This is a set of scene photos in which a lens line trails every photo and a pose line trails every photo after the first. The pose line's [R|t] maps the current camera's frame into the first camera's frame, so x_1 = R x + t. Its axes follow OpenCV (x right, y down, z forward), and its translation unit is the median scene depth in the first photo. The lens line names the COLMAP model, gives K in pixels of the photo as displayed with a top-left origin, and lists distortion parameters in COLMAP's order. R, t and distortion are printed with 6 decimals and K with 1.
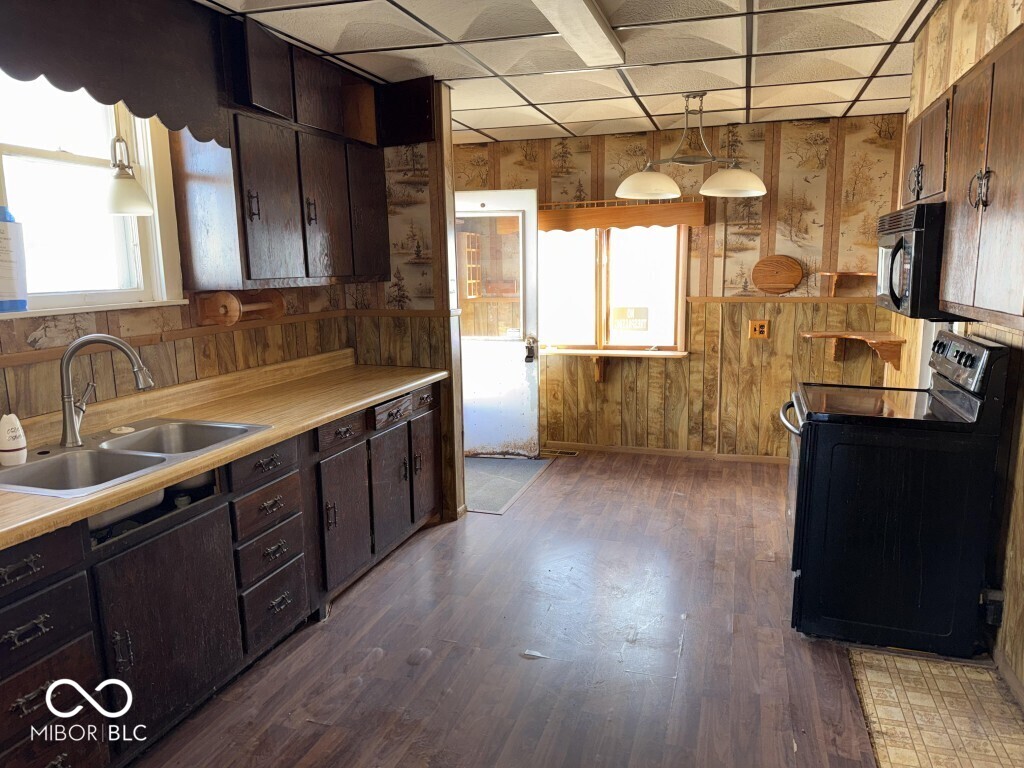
lens RADIAL K [[719.5, 0, 524.9], [0, 719.5, 348.2], [0, 0, 1]] dist [0.041654, -0.008808]
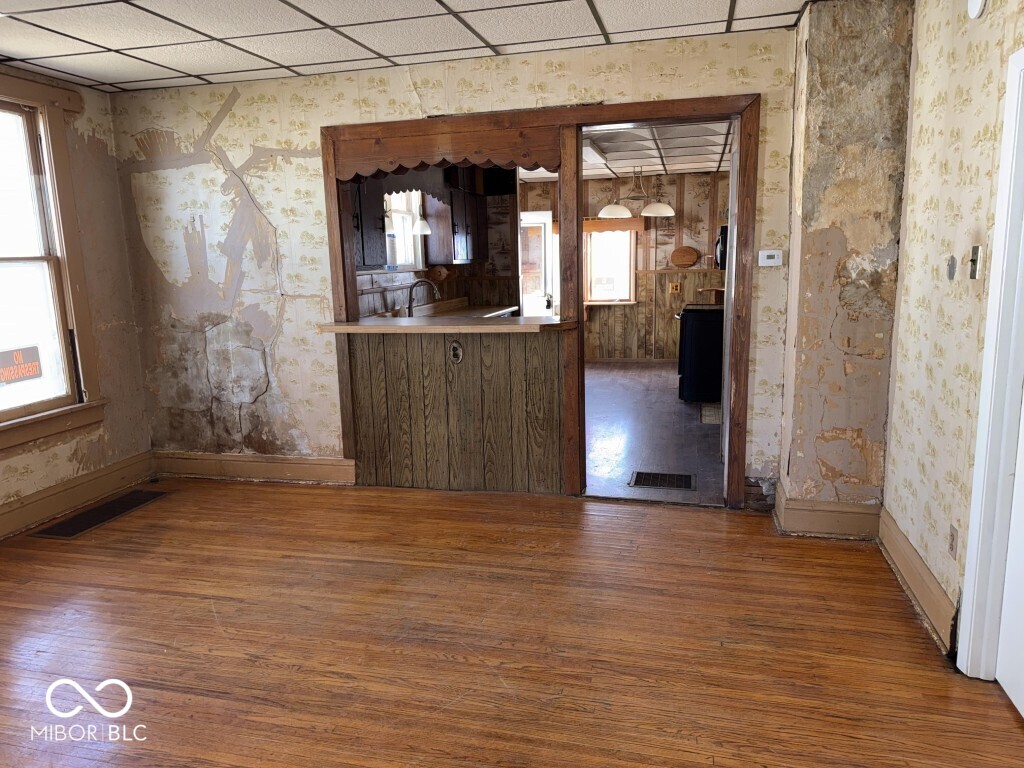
lens RADIAL K [[719.5, 0, 517.3], [0, 719.5, 355.6], [0, 0, 1]] dist [0.041654, -0.008808]
pose [[0.998296, -0.019567, 0.054973, -0.177960], [0.018498, 0.999631, 0.019882, 0.103055], [-0.055341, -0.018831, 0.998290, -0.803245]]
